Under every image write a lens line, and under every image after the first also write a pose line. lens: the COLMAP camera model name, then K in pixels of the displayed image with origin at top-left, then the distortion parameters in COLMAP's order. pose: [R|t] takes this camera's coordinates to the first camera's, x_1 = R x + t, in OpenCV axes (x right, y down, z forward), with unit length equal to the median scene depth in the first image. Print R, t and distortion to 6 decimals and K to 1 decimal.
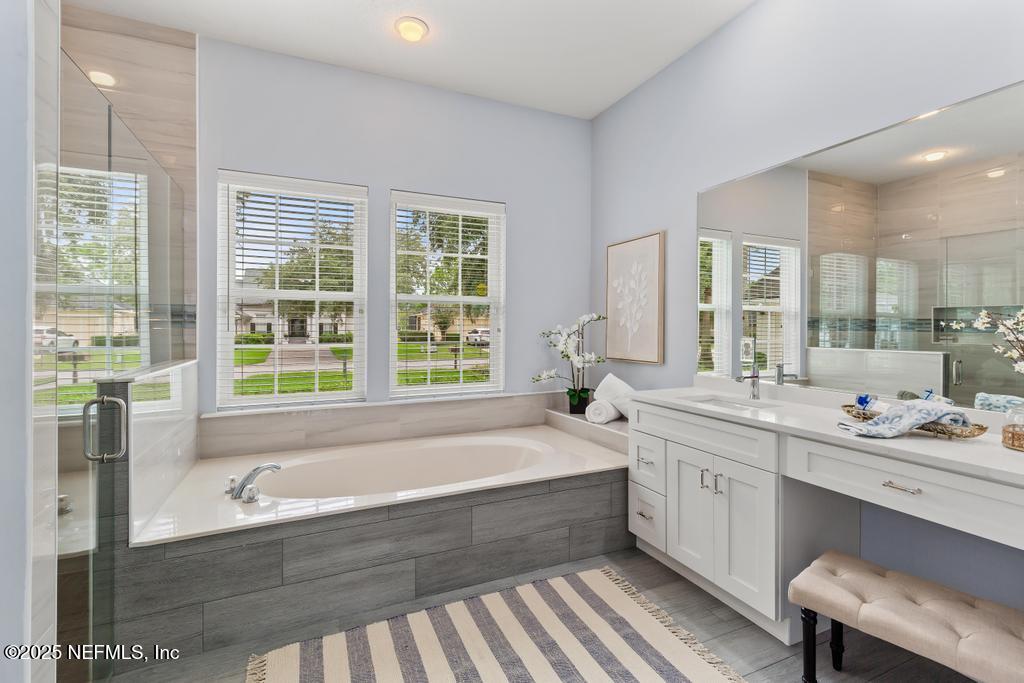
lens RADIAL K [[464.9, 0, 510.8], [0, 464.9, 332.2], [0, 0, 1]] dist [0.013093, -0.001197]
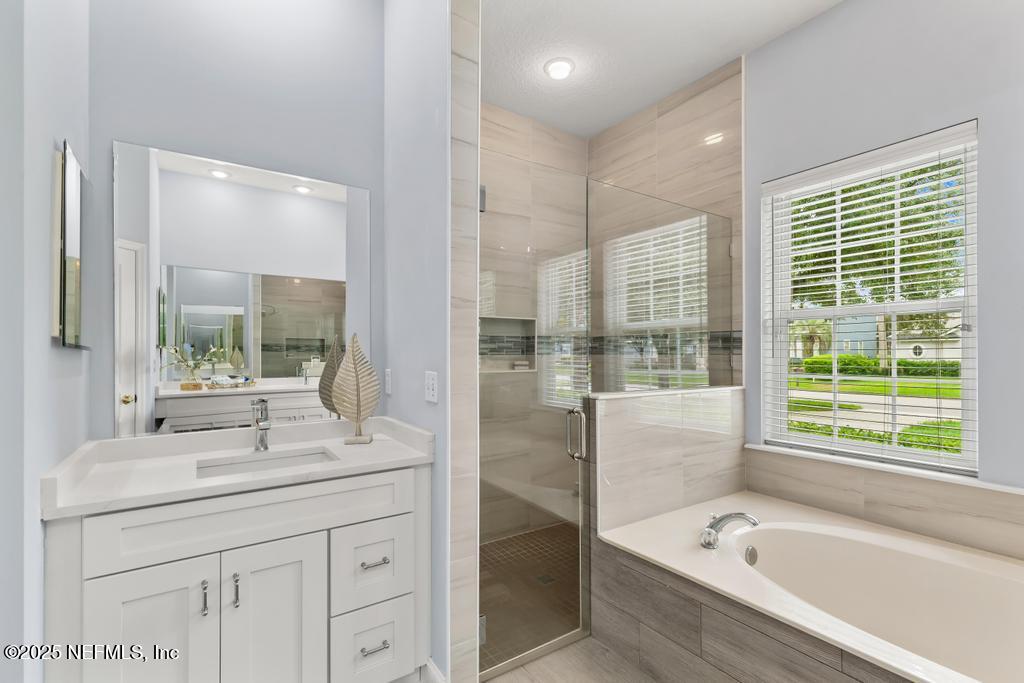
lens RADIAL K [[464.9, 0, 511.7], [0, 464.9, 347.1], [0, 0, 1]] dist [0.013093, -0.001197]
pose [[0.167741, -0.010175, -0.985779, 0.213038], [-0.007220, 0.999907, -0.011549, -0.008714], [0.985805, 0.009055, 0.167652, 0.364119]]
